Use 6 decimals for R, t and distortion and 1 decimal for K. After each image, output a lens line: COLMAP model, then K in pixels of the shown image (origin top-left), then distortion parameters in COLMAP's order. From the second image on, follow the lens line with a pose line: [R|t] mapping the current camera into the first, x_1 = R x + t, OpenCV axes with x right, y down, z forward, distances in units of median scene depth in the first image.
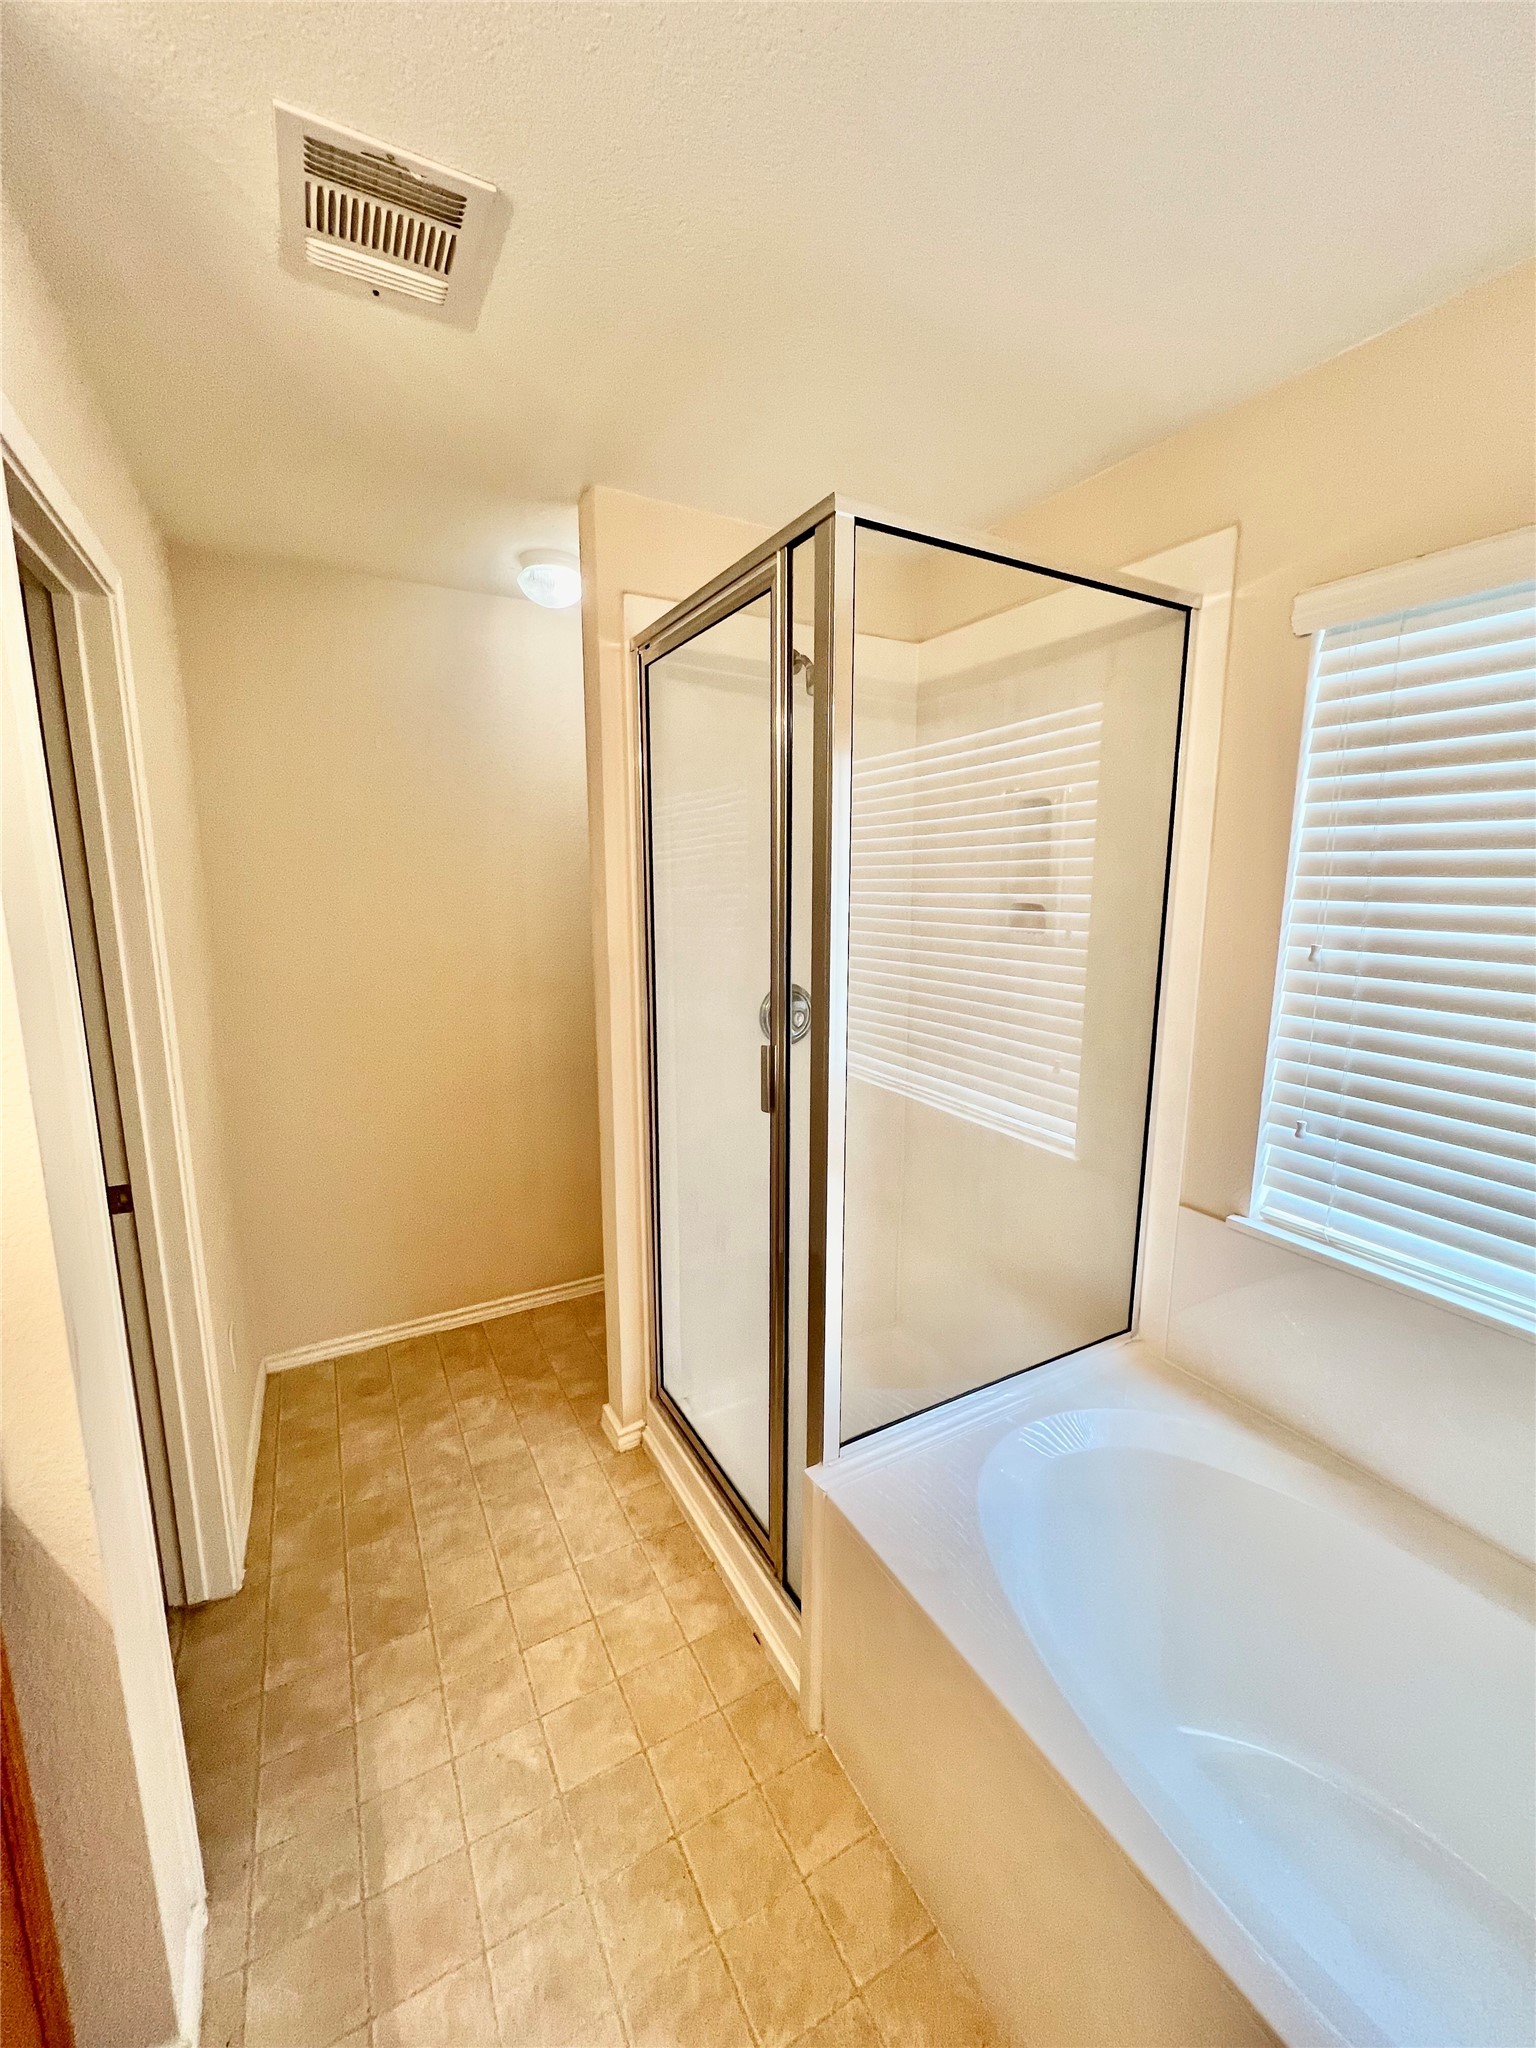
lens RADIAL K [[820.4, 0, 777.8], [0, 820.4, 1014.3], [0, 0, 1]] dist [-0.001667, 0.000381]
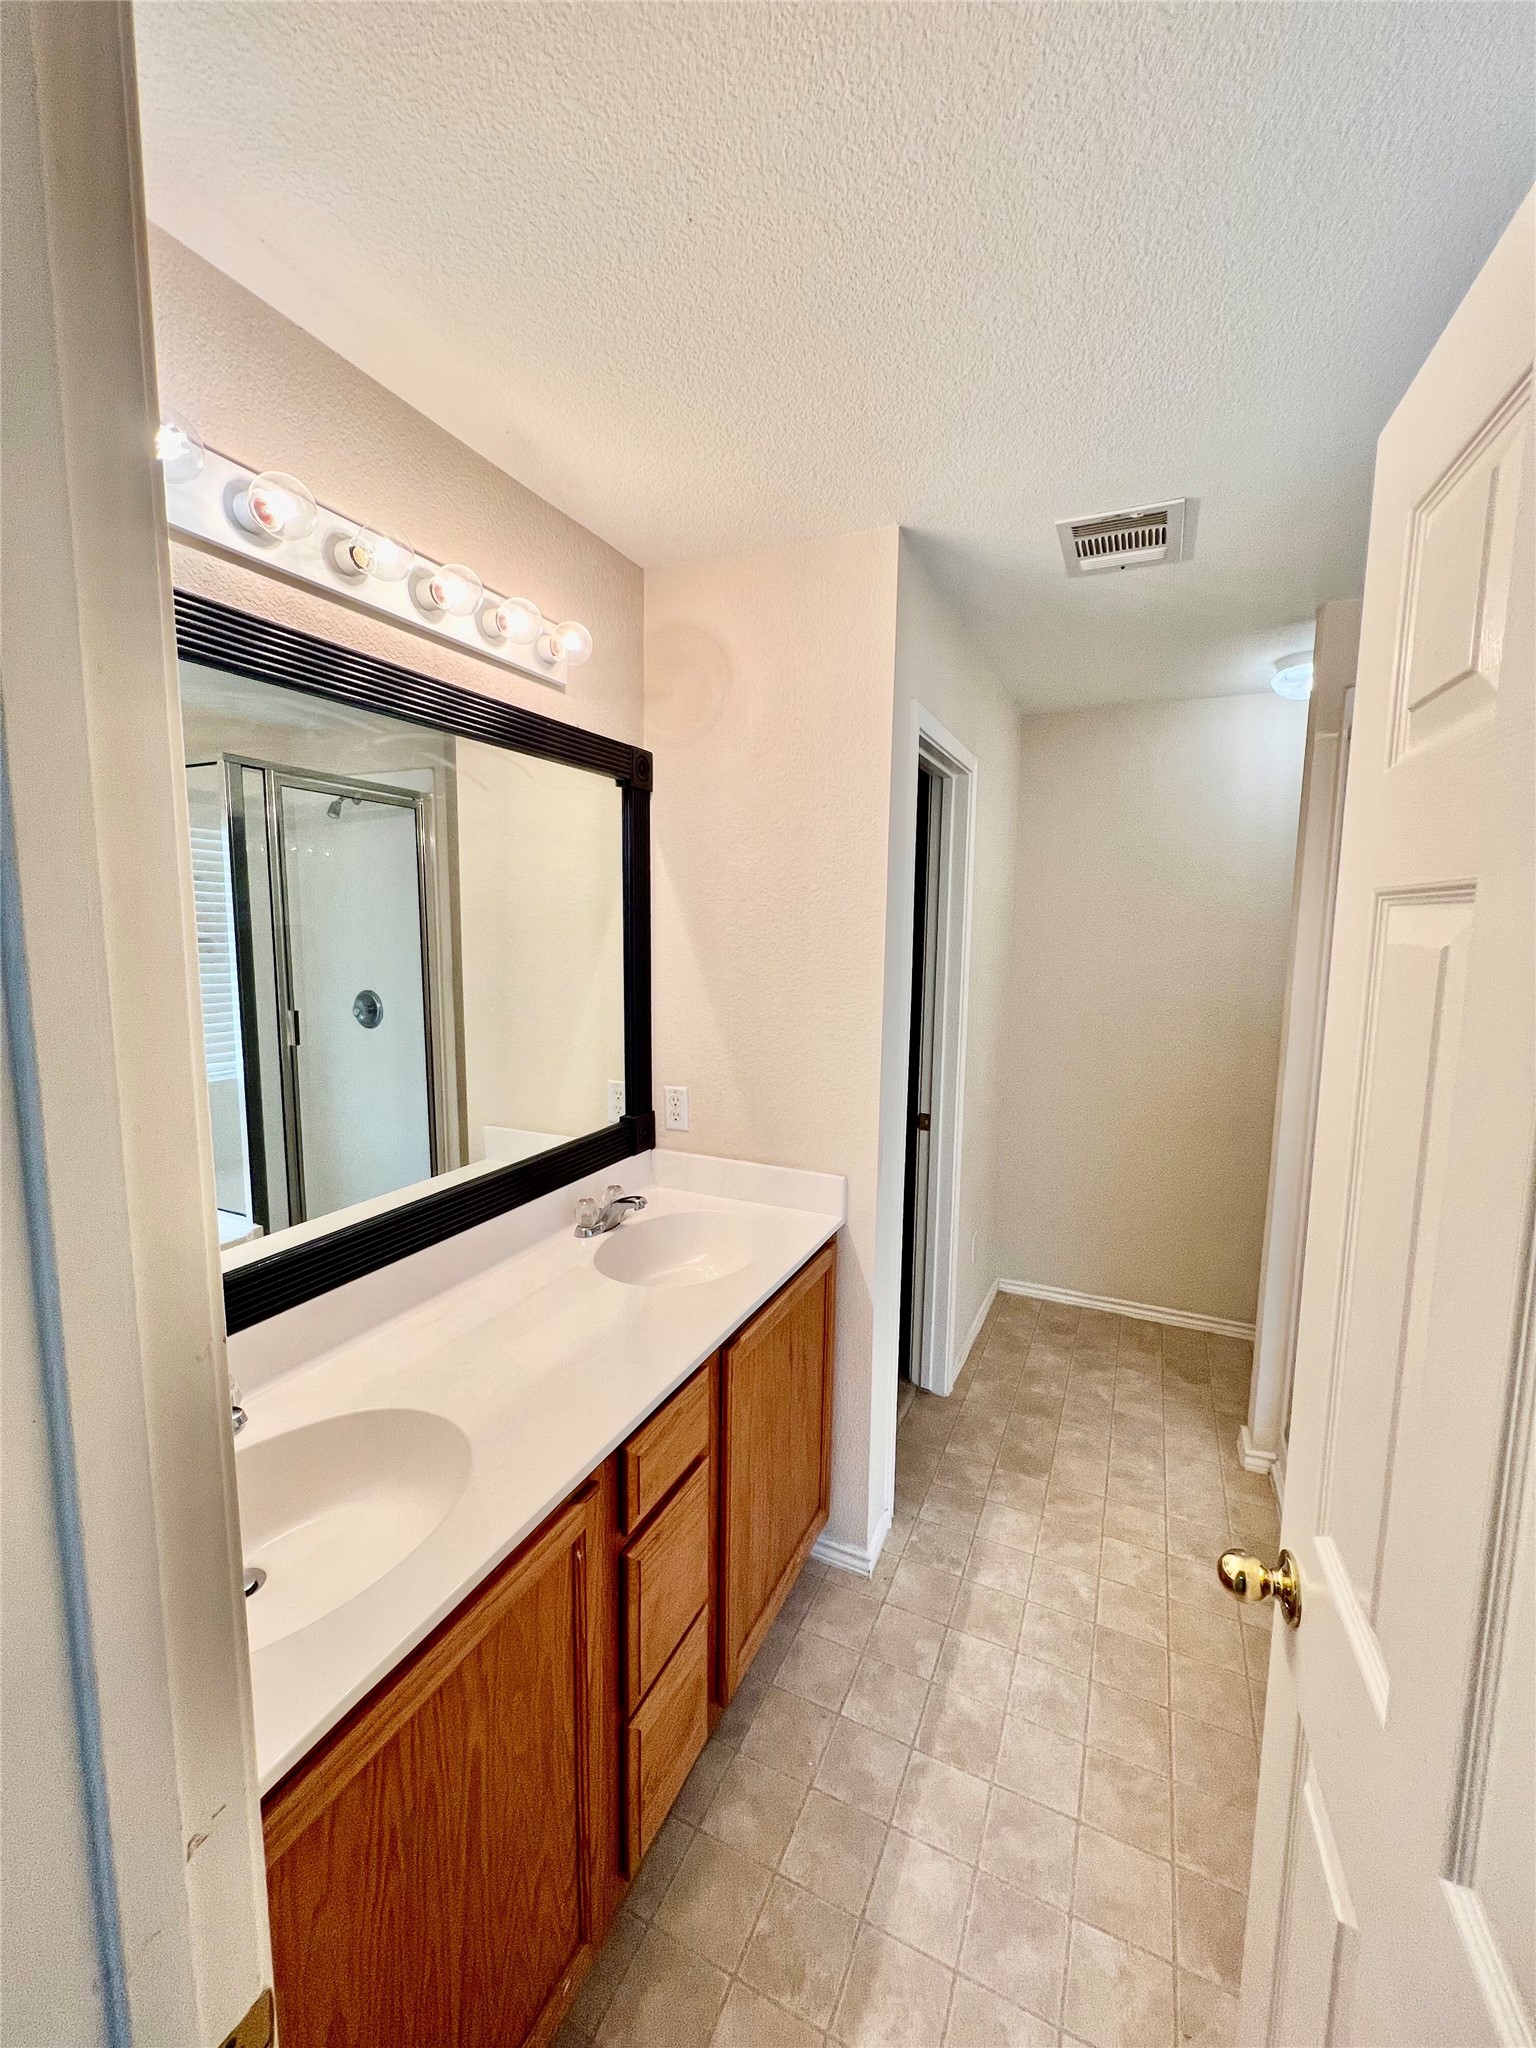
lens RADIAL K [[820.4, 0, 780.1], [0, 820.4, 1016.0], [0, 0, 1]] dist [-0.001667, 0.000381]
pose [[0.593575, 0.099779, -0.798569, 0.303240], [-0.148956, 0.988761, 0.012824, 0.028332], [0.790873, 0.111339, 0.601767, -0.241101]]
